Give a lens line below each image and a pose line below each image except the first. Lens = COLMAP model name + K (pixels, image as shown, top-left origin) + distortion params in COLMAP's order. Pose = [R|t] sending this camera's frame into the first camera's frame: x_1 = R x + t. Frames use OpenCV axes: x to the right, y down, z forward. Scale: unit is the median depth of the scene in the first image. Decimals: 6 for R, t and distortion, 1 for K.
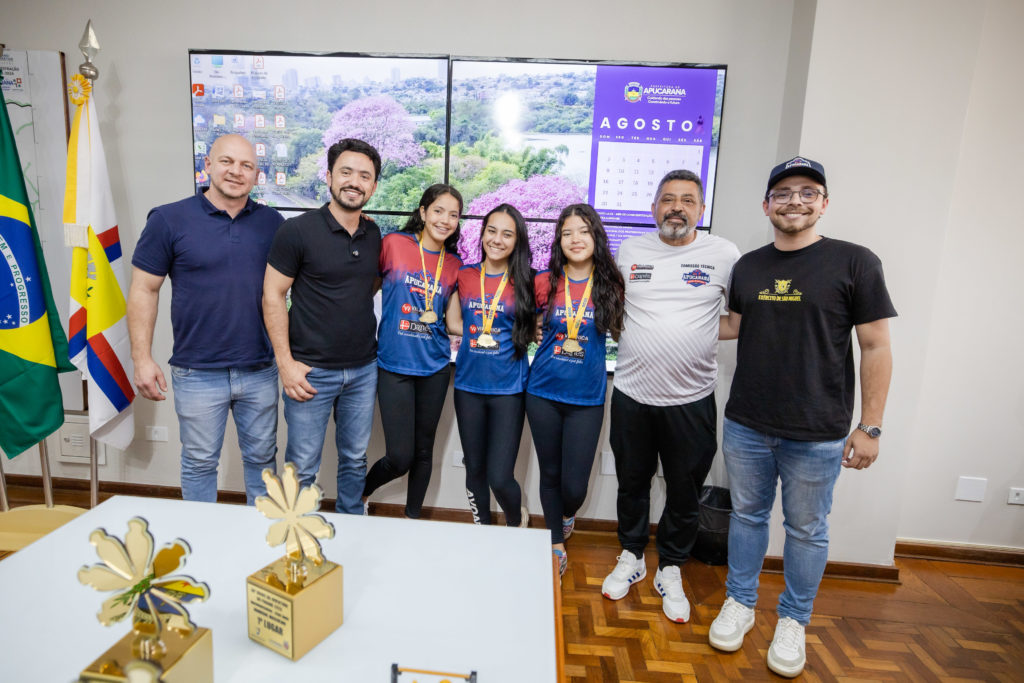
lens RADIAL K [[554.0, 0, 510.7], [0, 554.0, 338.6], [0, 0, 1]] dist [-0.039651, 0.031114]
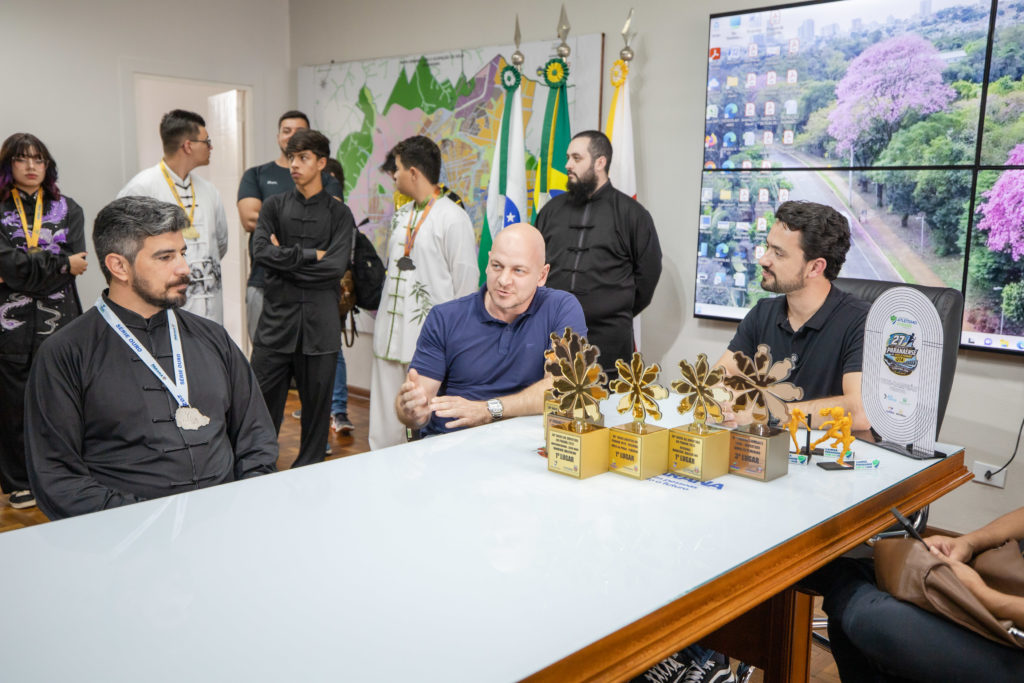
lens RADIAL K [[963.5, 0, 512.0], [0, 963.5, 341.5], [0, 0, 1]] dist [0.023358, 0.105432]
pose [[0.771726, 0.063942, -0.632733, 0.296416], [-0.079627, 0.996818, 0.003617, 0.091566], [0.630951, 0.047591, 0.774362, -0.581806]]
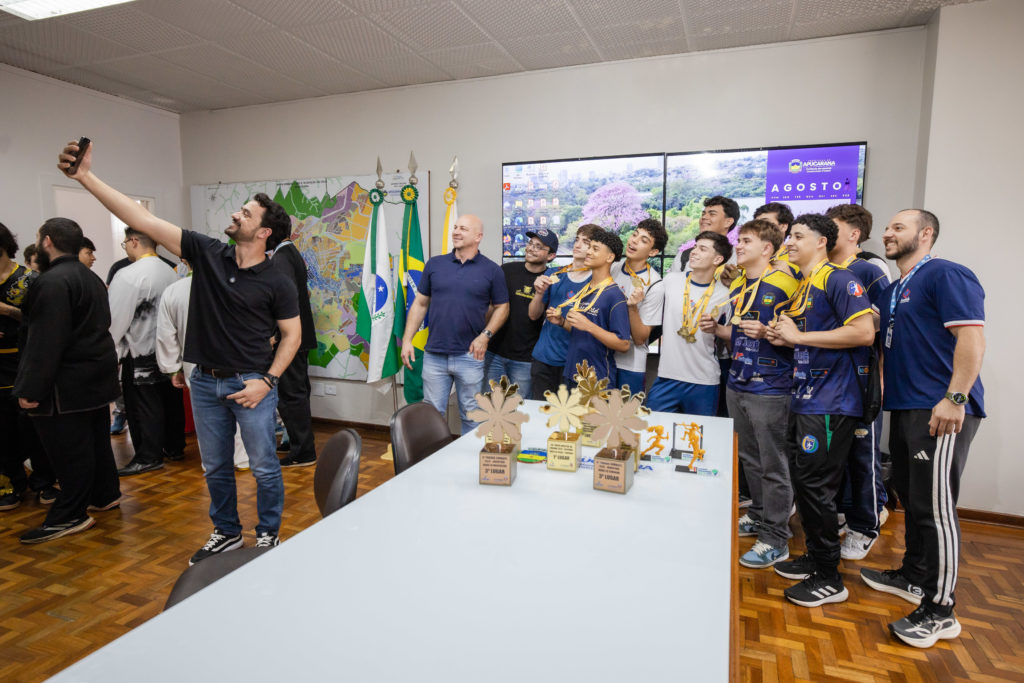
lens RADIAL K [[561.0, 0, 530.8], [0, 561.0, 336.8], [0, 0, 1]] dist [-0.036913, 0.032496]
pose [[0.955872, -0.007744, -0.293682, -0.016169], [-0.005230, 0.999045, -0.043369, 0.066472], [0.293737, 0.042991, 0.954919, -0.566617]]
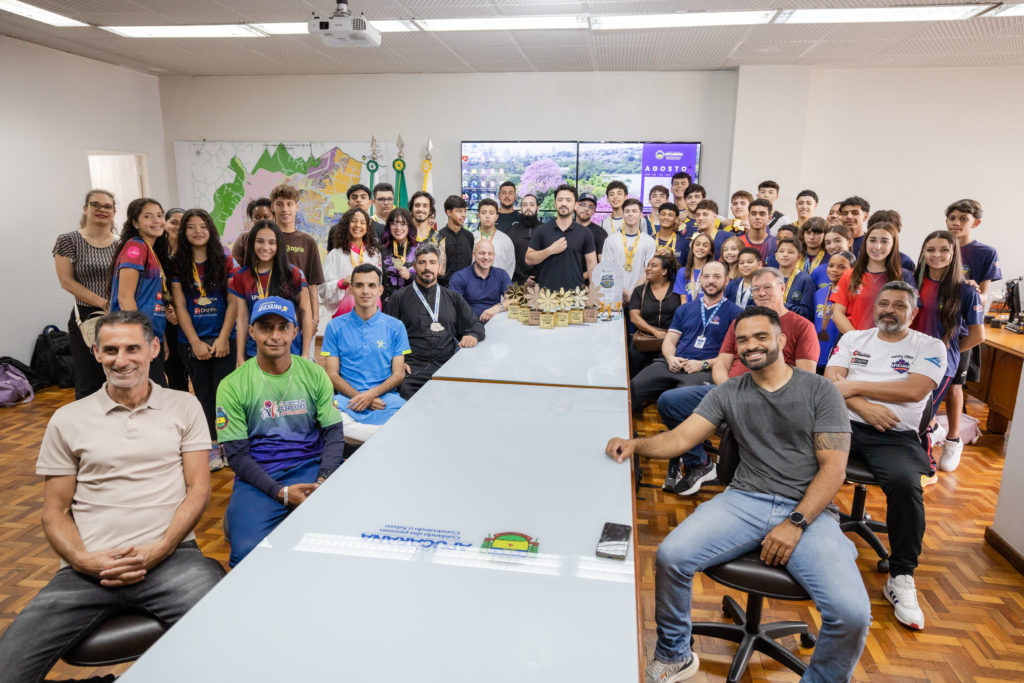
lens RADIAL K [[631.3, 0, 512.0], [0, 631.3, 341.5], [0, 0, 1]] dist [-0.008098, -0.000485]
pose [[0.993670, -0.011979, -0.111698, -0.098624], [0.020307, 0.997073, 0.073715, 0.113283], [0.110488, -0.075516, 0.991004, -1.651704]]
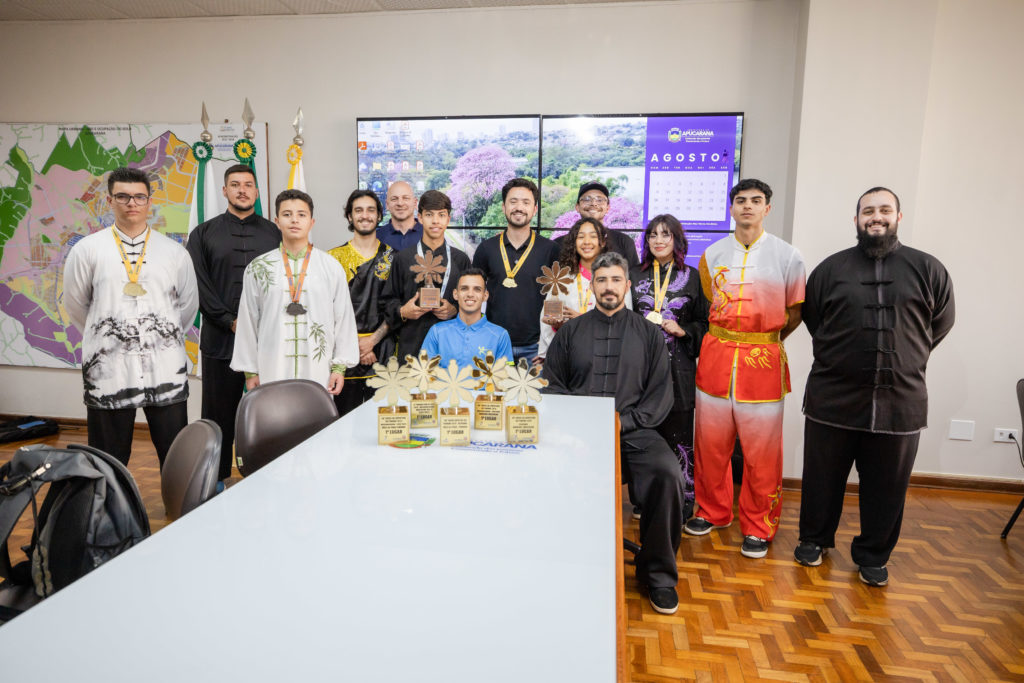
lens RADIAL K [[656.1, 0, 505.8], [0, 656.1, 339.0], [0, 0, 1]] dist [-0.008160, 0.036707]
pose [[0.993565, -0.017185, -0.111952, -0.022002], [0.015463, 0.999749, -0.016235, 0.080796], [0.112203, 0.014399, 0.993581, -0.651651]]
